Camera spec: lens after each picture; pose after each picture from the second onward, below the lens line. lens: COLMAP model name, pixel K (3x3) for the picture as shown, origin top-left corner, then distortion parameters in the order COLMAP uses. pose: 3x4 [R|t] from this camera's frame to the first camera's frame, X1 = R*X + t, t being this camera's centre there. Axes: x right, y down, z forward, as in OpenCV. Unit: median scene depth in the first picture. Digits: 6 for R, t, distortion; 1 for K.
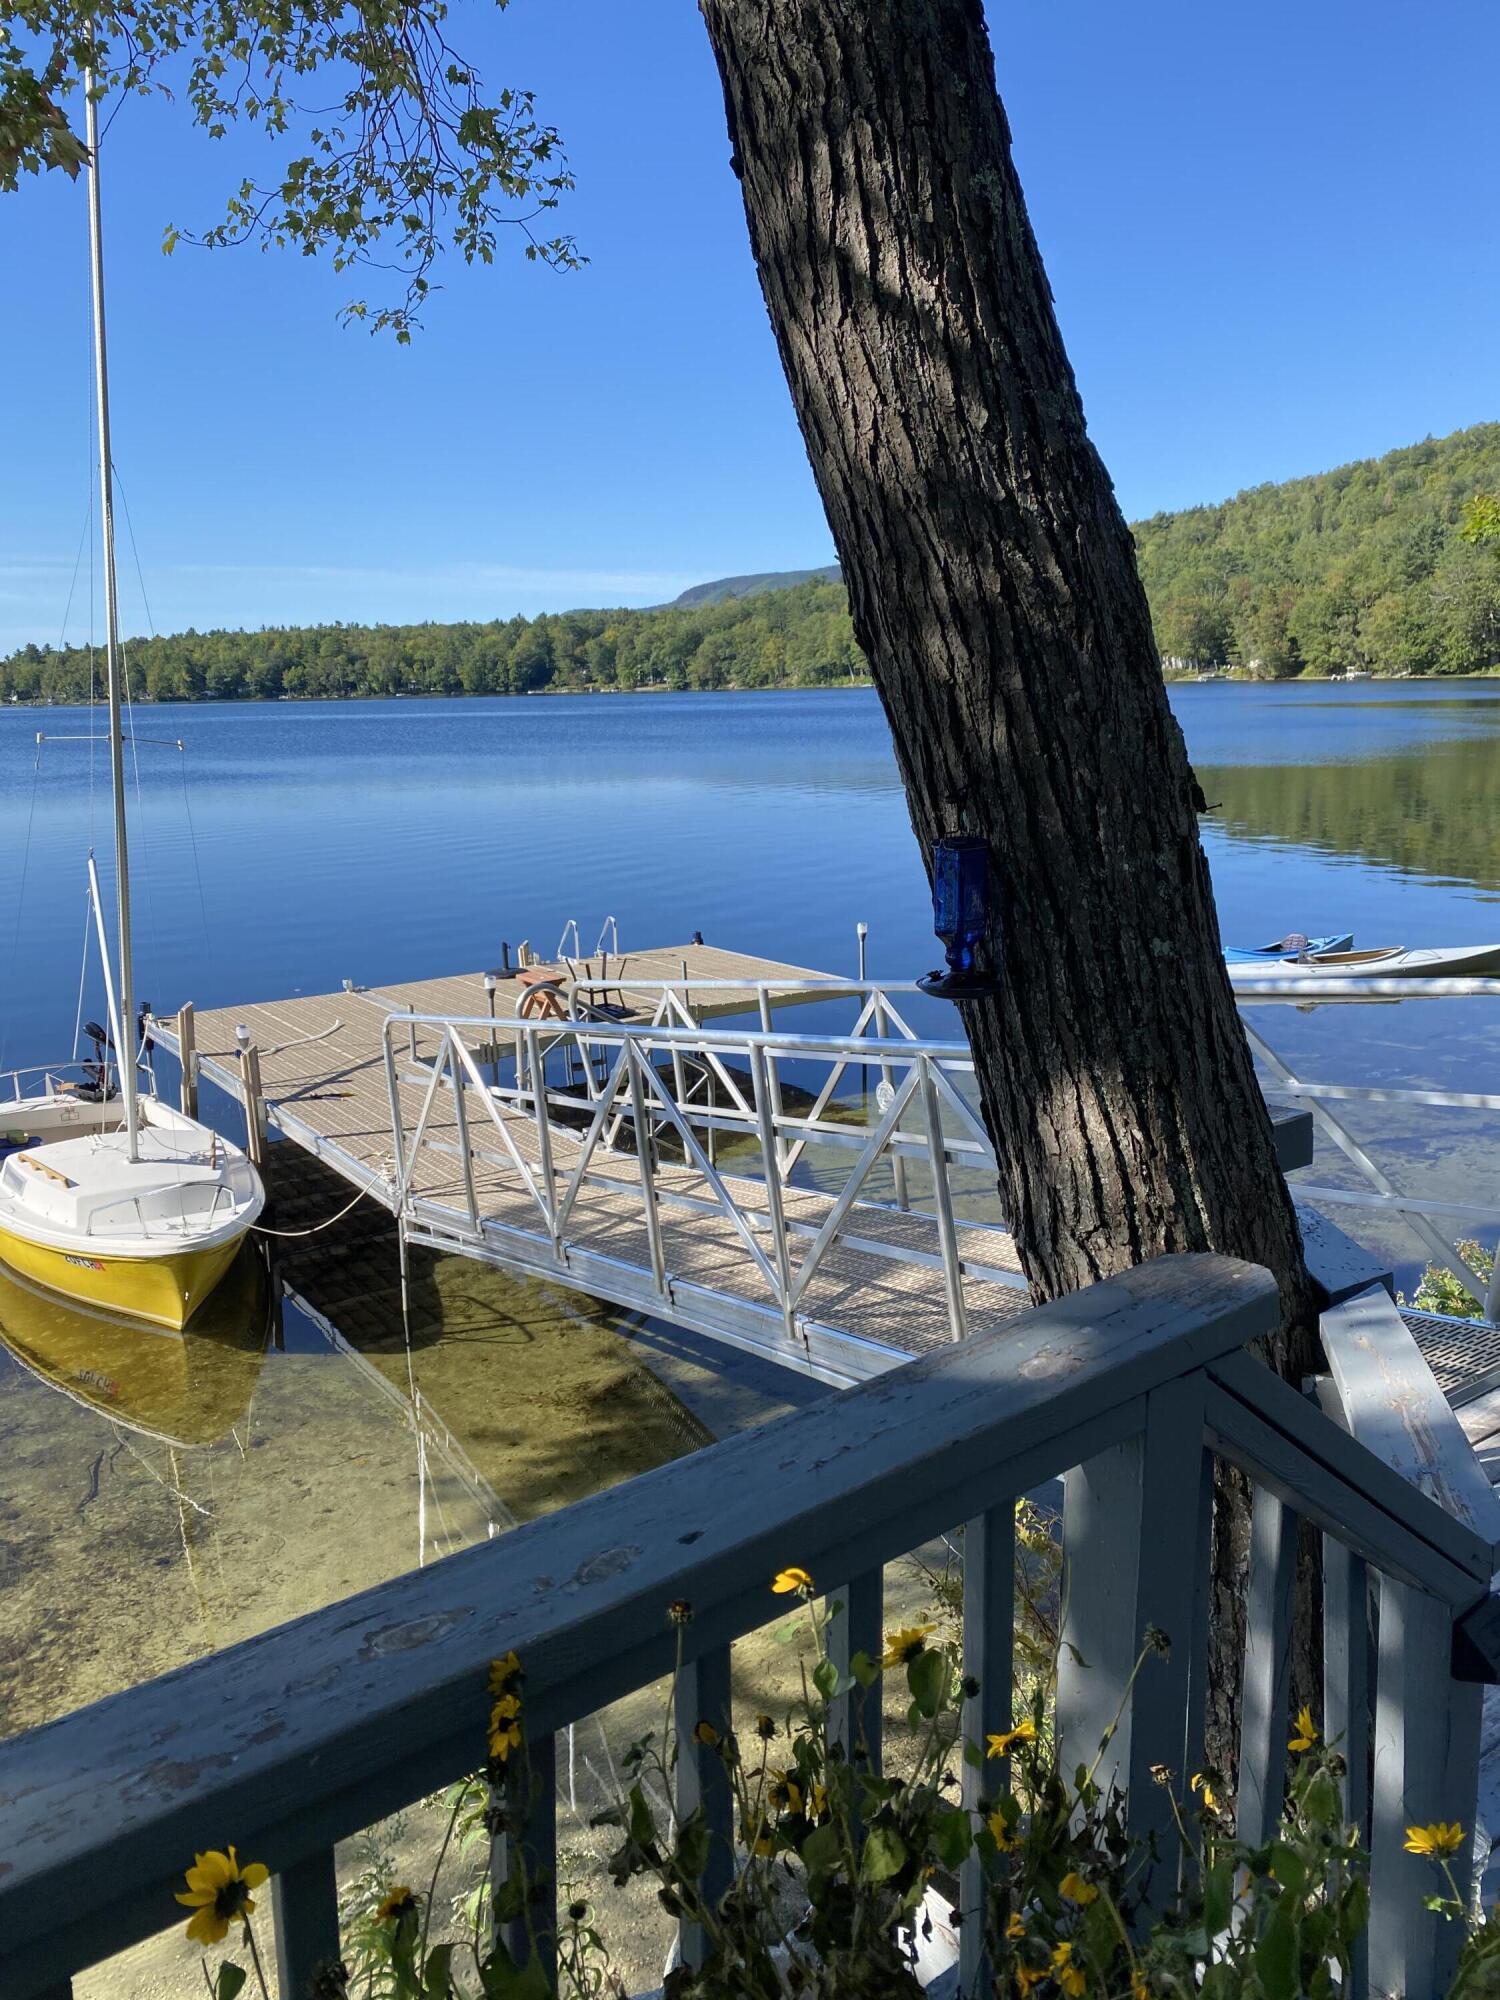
lens RADIAL K [[1583.3, 0, 756.3], [0, 1583.3, 987.5], [0, 0, 1]] dist [0.007559, 0.001516]
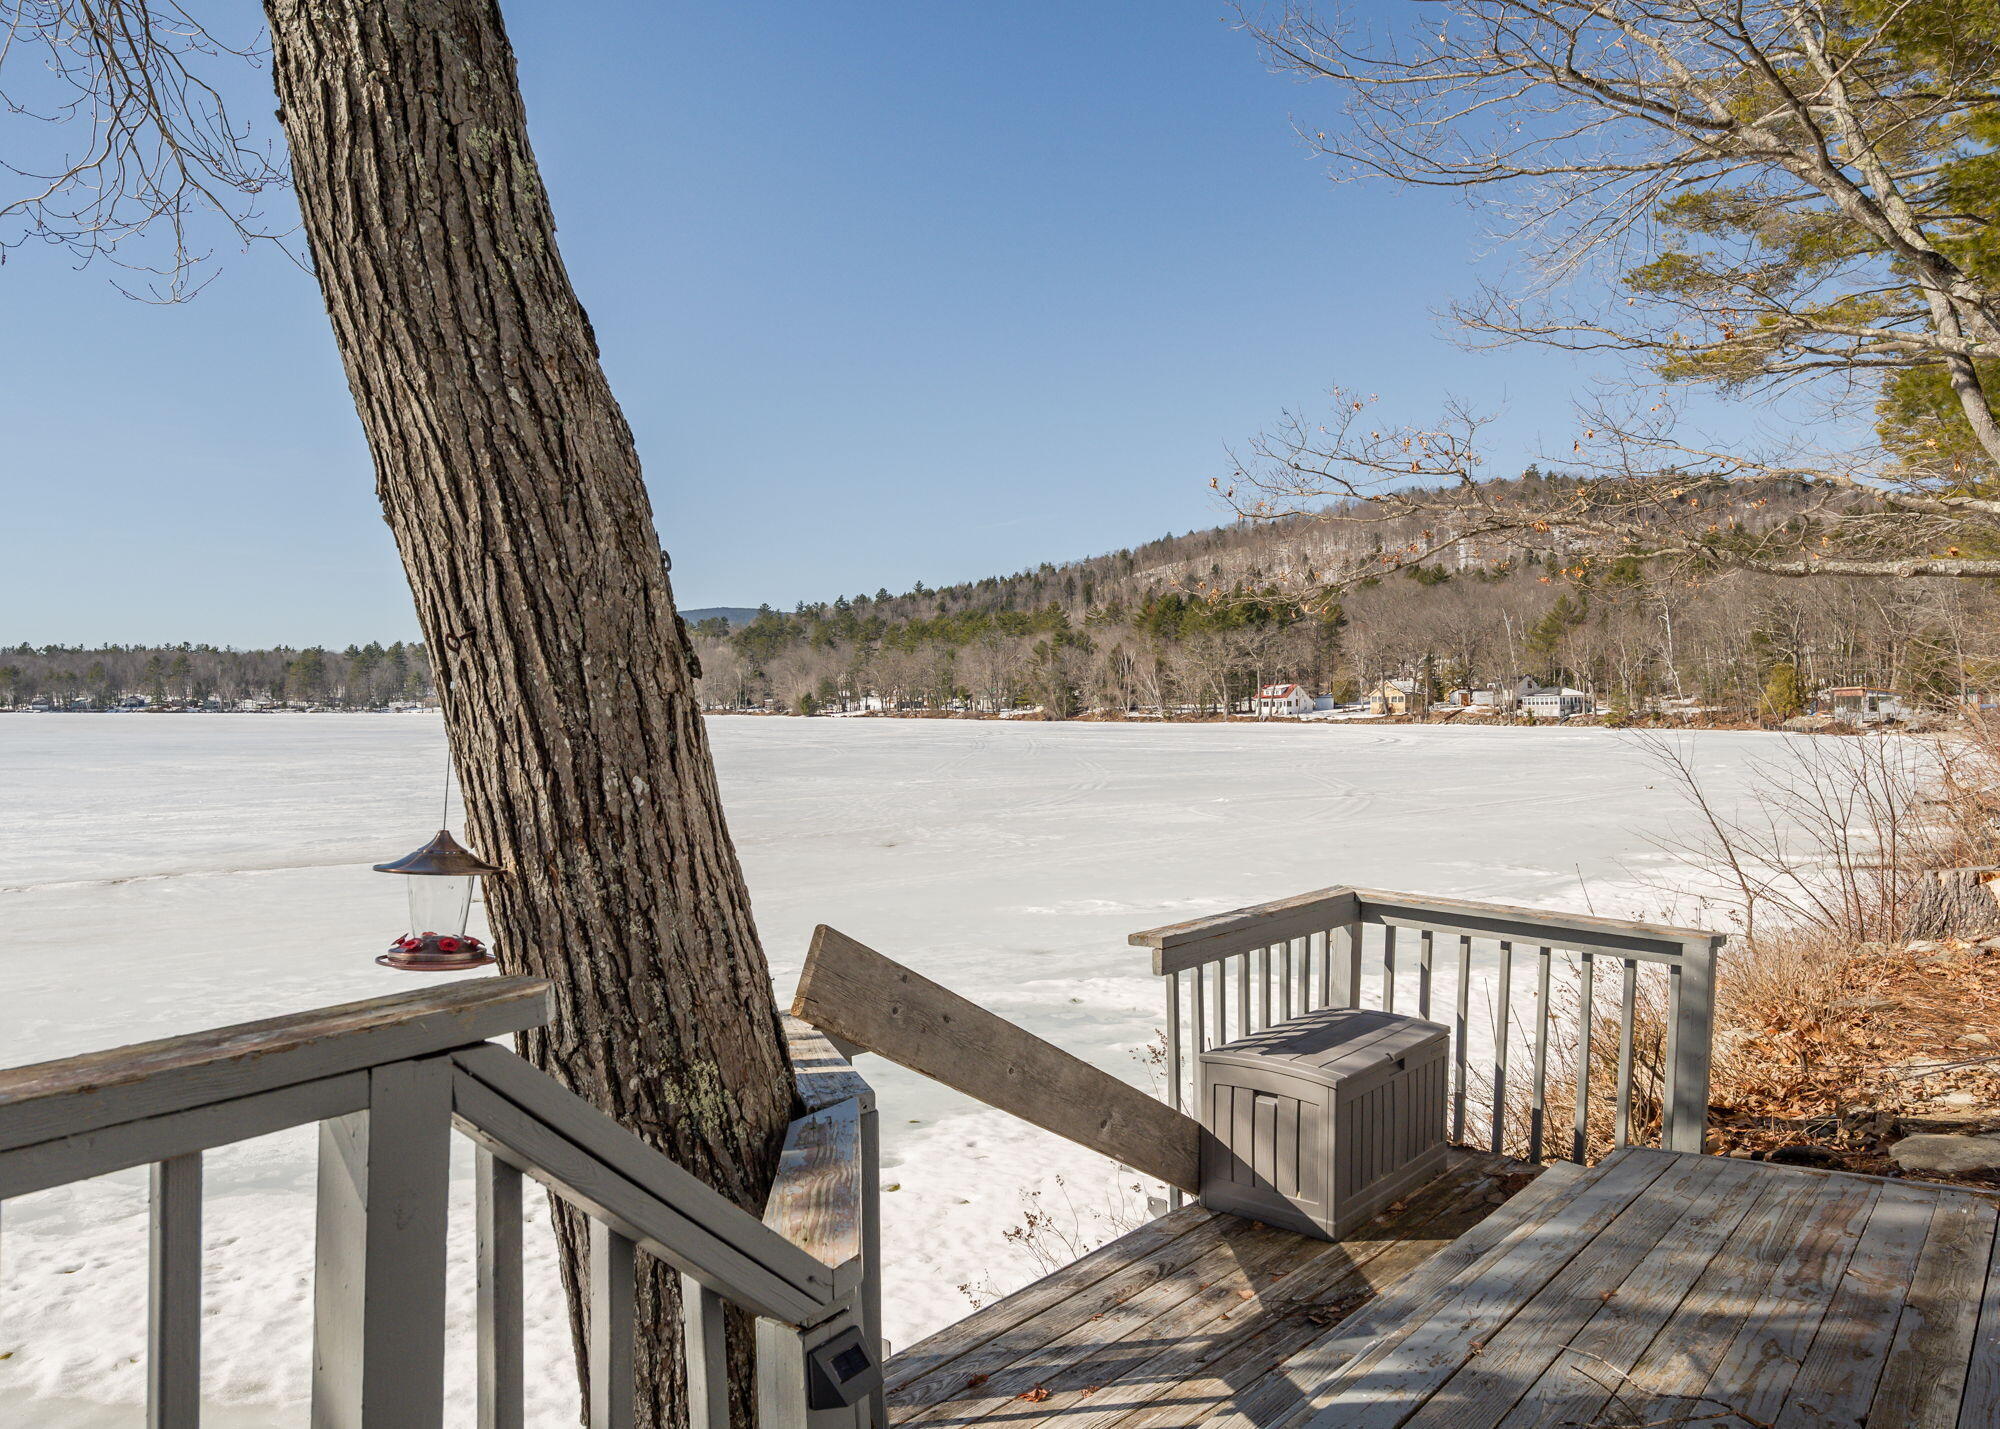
lens RADIAL K [[1407.9, 0, 986.1], [0, 1407.9, 704.8], [0, 0, 1]] dist [-0.013241, 0.027973]
pose [[0.973747, 0.021374, 0.226629, 0.269466], [0.027701, 0.977056, -0.211172, 0.136404], [-0.225943, 0.211906, 0.950813, -0.003871]]
